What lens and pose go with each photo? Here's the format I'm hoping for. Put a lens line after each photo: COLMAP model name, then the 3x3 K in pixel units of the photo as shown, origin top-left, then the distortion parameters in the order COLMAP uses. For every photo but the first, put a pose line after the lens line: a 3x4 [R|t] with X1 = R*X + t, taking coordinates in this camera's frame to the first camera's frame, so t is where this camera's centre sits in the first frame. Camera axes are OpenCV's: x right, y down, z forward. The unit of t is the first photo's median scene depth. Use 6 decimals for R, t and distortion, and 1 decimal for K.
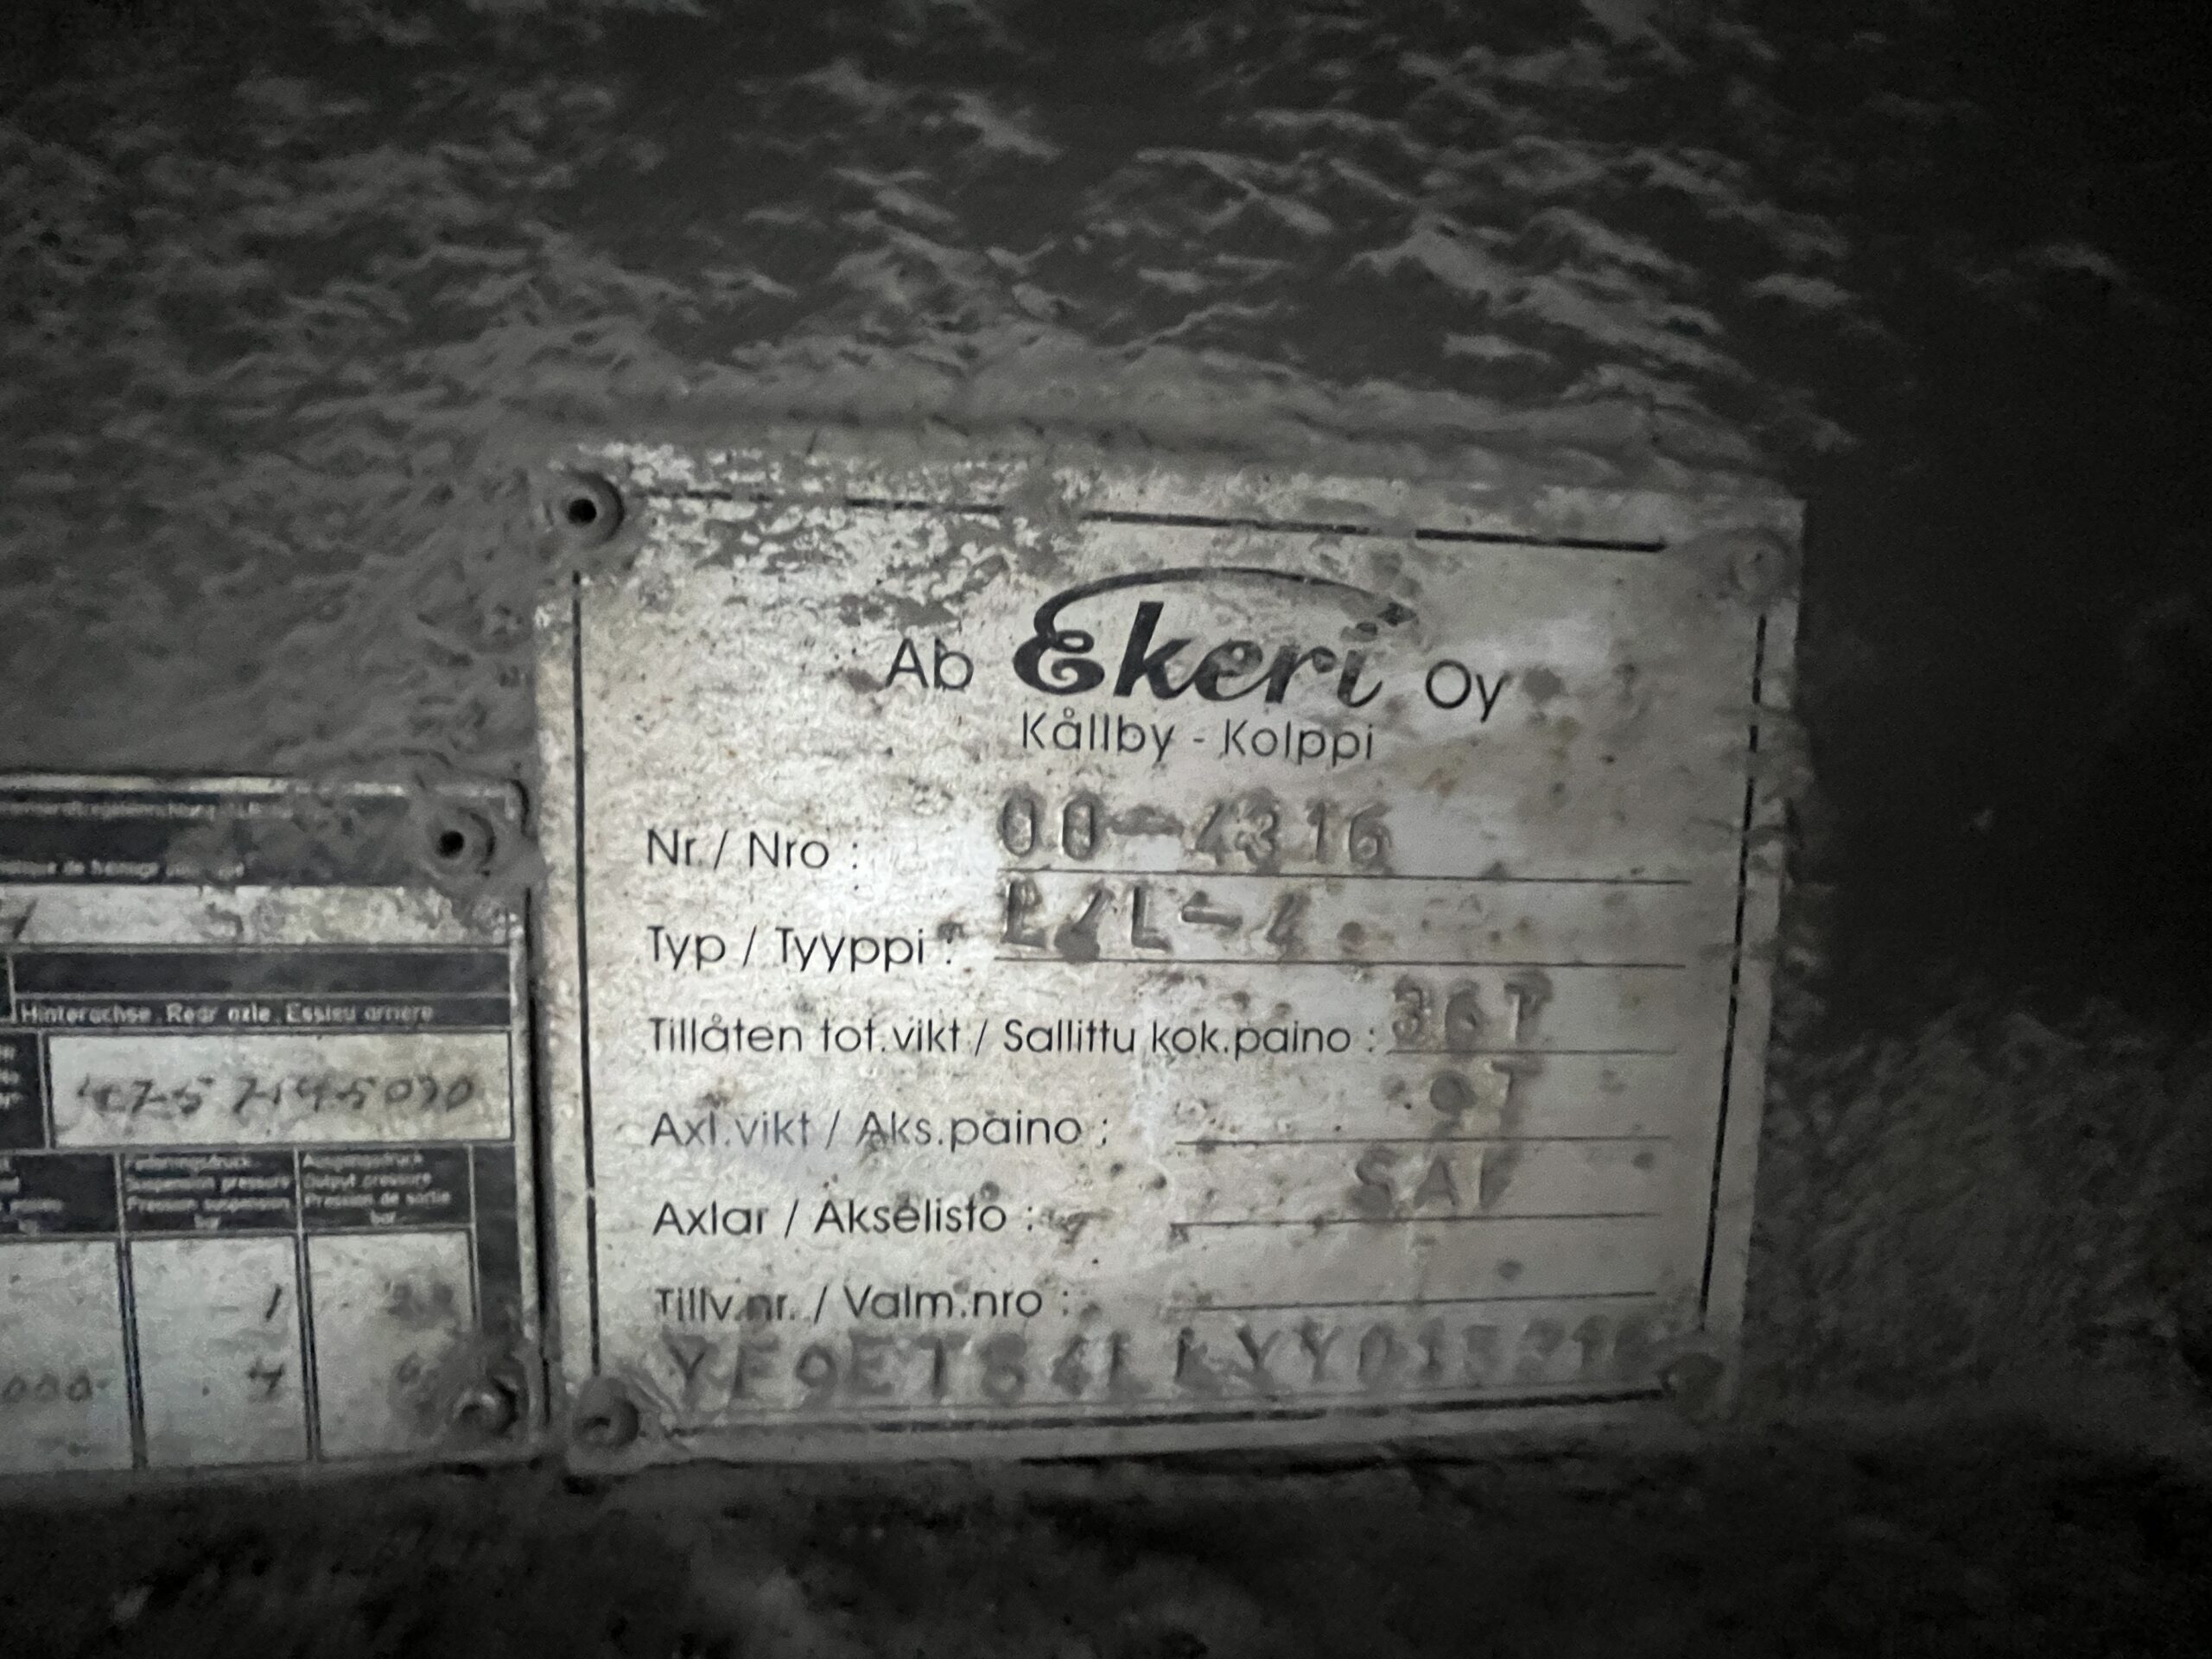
lens RADIAL K [[896.0, 0, 1093.5], [0, 896.0, 833.9], [0, 0, 1]] dist [-0.004100, -0.000171]
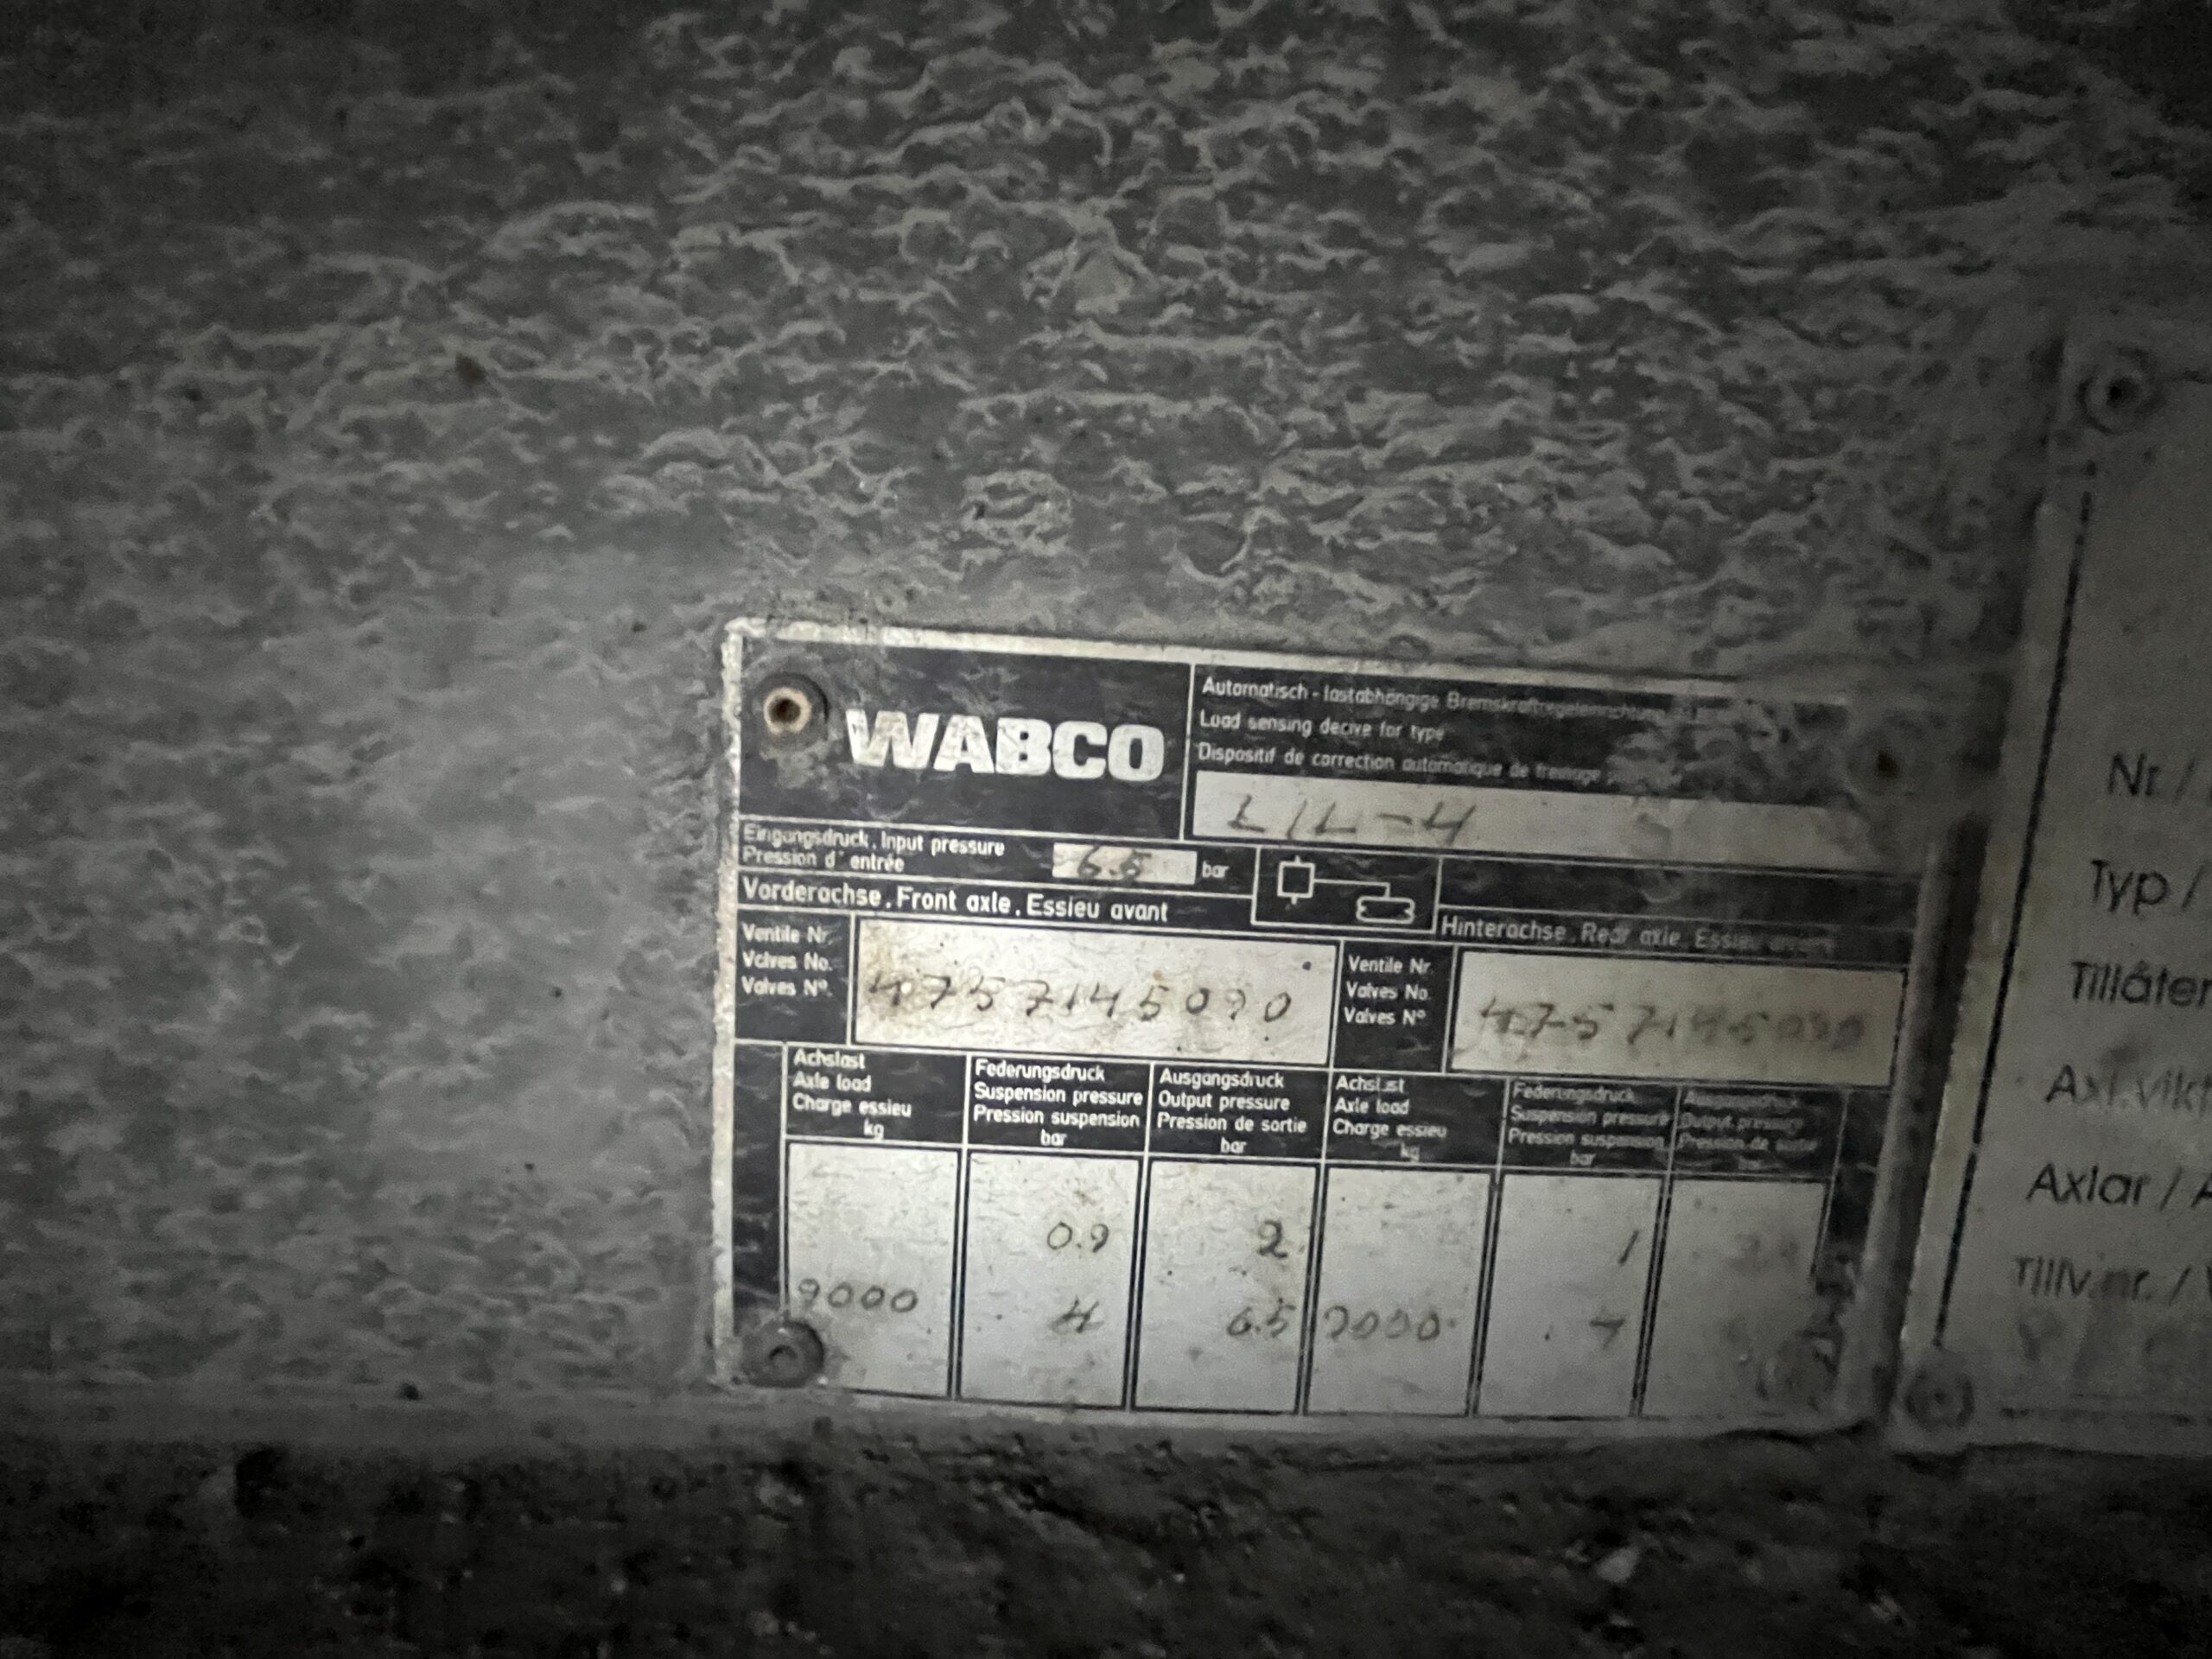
lens RADIAL K [[890.8, 0, 1105.7], [0, 890.8, 779.1], [0, 0, 1]] dist [-0.001365, 0.000405]
pose [[0.998057, 0.043019, -0.045078, -1.478452], [-0.042314, 0.998969, 0.016463, 0.048410], [0.045740, -0.014524, 0.998848, 0.060559]]
